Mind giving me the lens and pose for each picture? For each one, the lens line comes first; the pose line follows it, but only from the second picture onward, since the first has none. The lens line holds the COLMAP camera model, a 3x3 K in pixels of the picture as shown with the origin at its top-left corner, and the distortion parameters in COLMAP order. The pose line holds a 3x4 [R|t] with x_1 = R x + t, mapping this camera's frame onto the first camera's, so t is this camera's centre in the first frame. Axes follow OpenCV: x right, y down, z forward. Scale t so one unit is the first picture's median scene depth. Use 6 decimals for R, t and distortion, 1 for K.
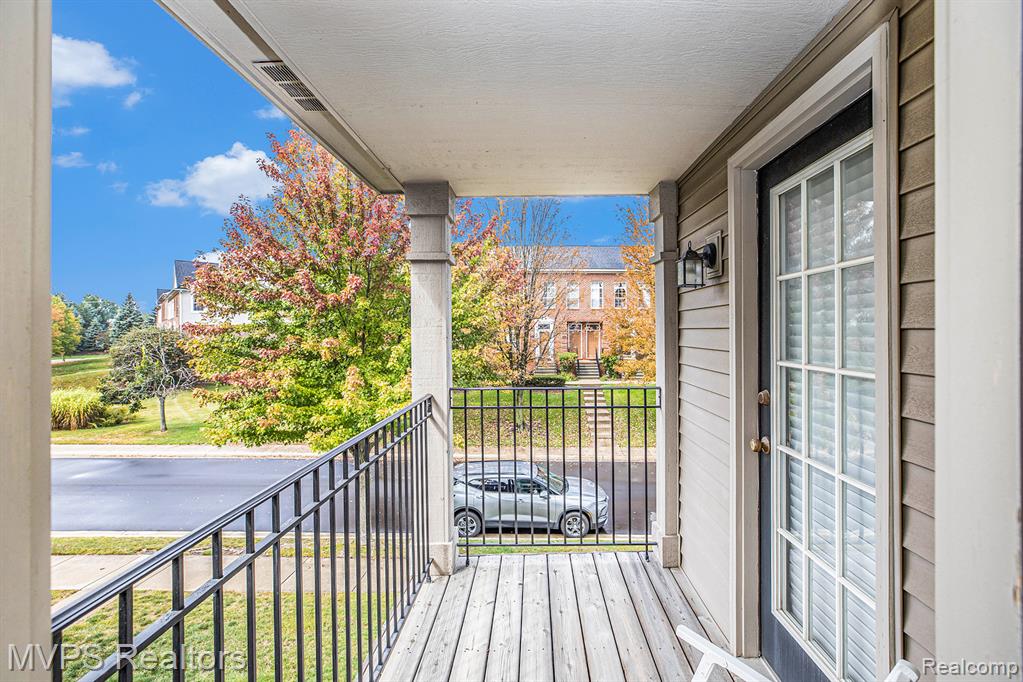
lens RADIAL K [[472.4, 0, 517.7], [0, 472.4, 345.2], [0, 0, 1]] dist [0.000415, 0.000252]
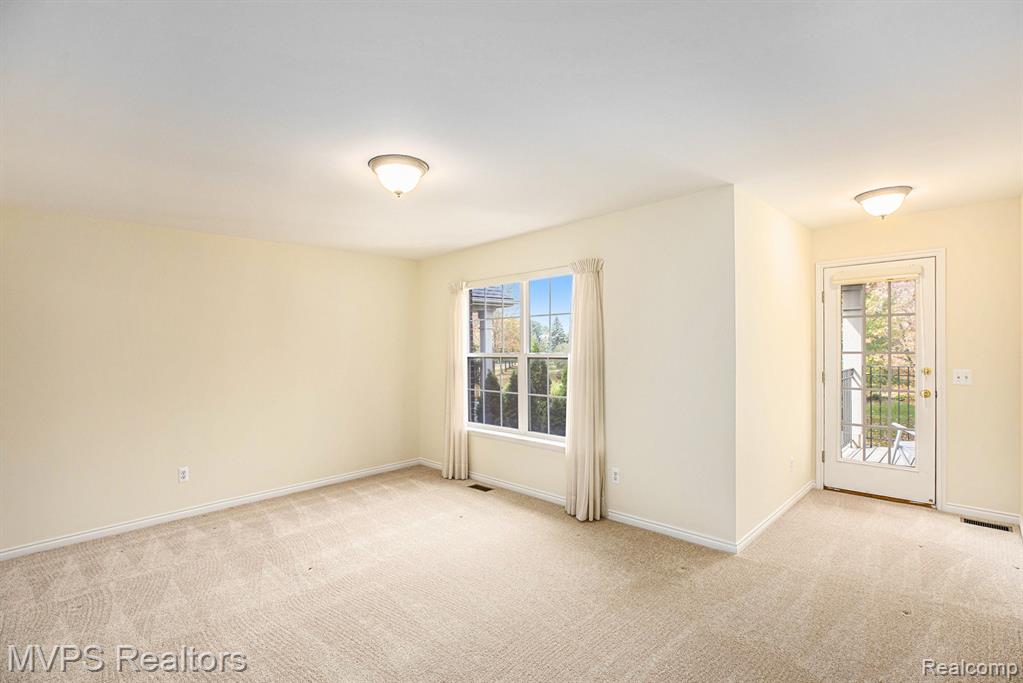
lens RADIAL K [[472.4, 0, 517.7], [0, 472.4, 345.7], [0, 0, 1]] dist [0.000415, 0.000252]
pose [[0.738906, -0.006669, -0.673775, 0.097178], [-0.007840, 0.999798, -0.018494, 0.028273], [0.673763, 0.018948, 0.738705, -1.067475]]
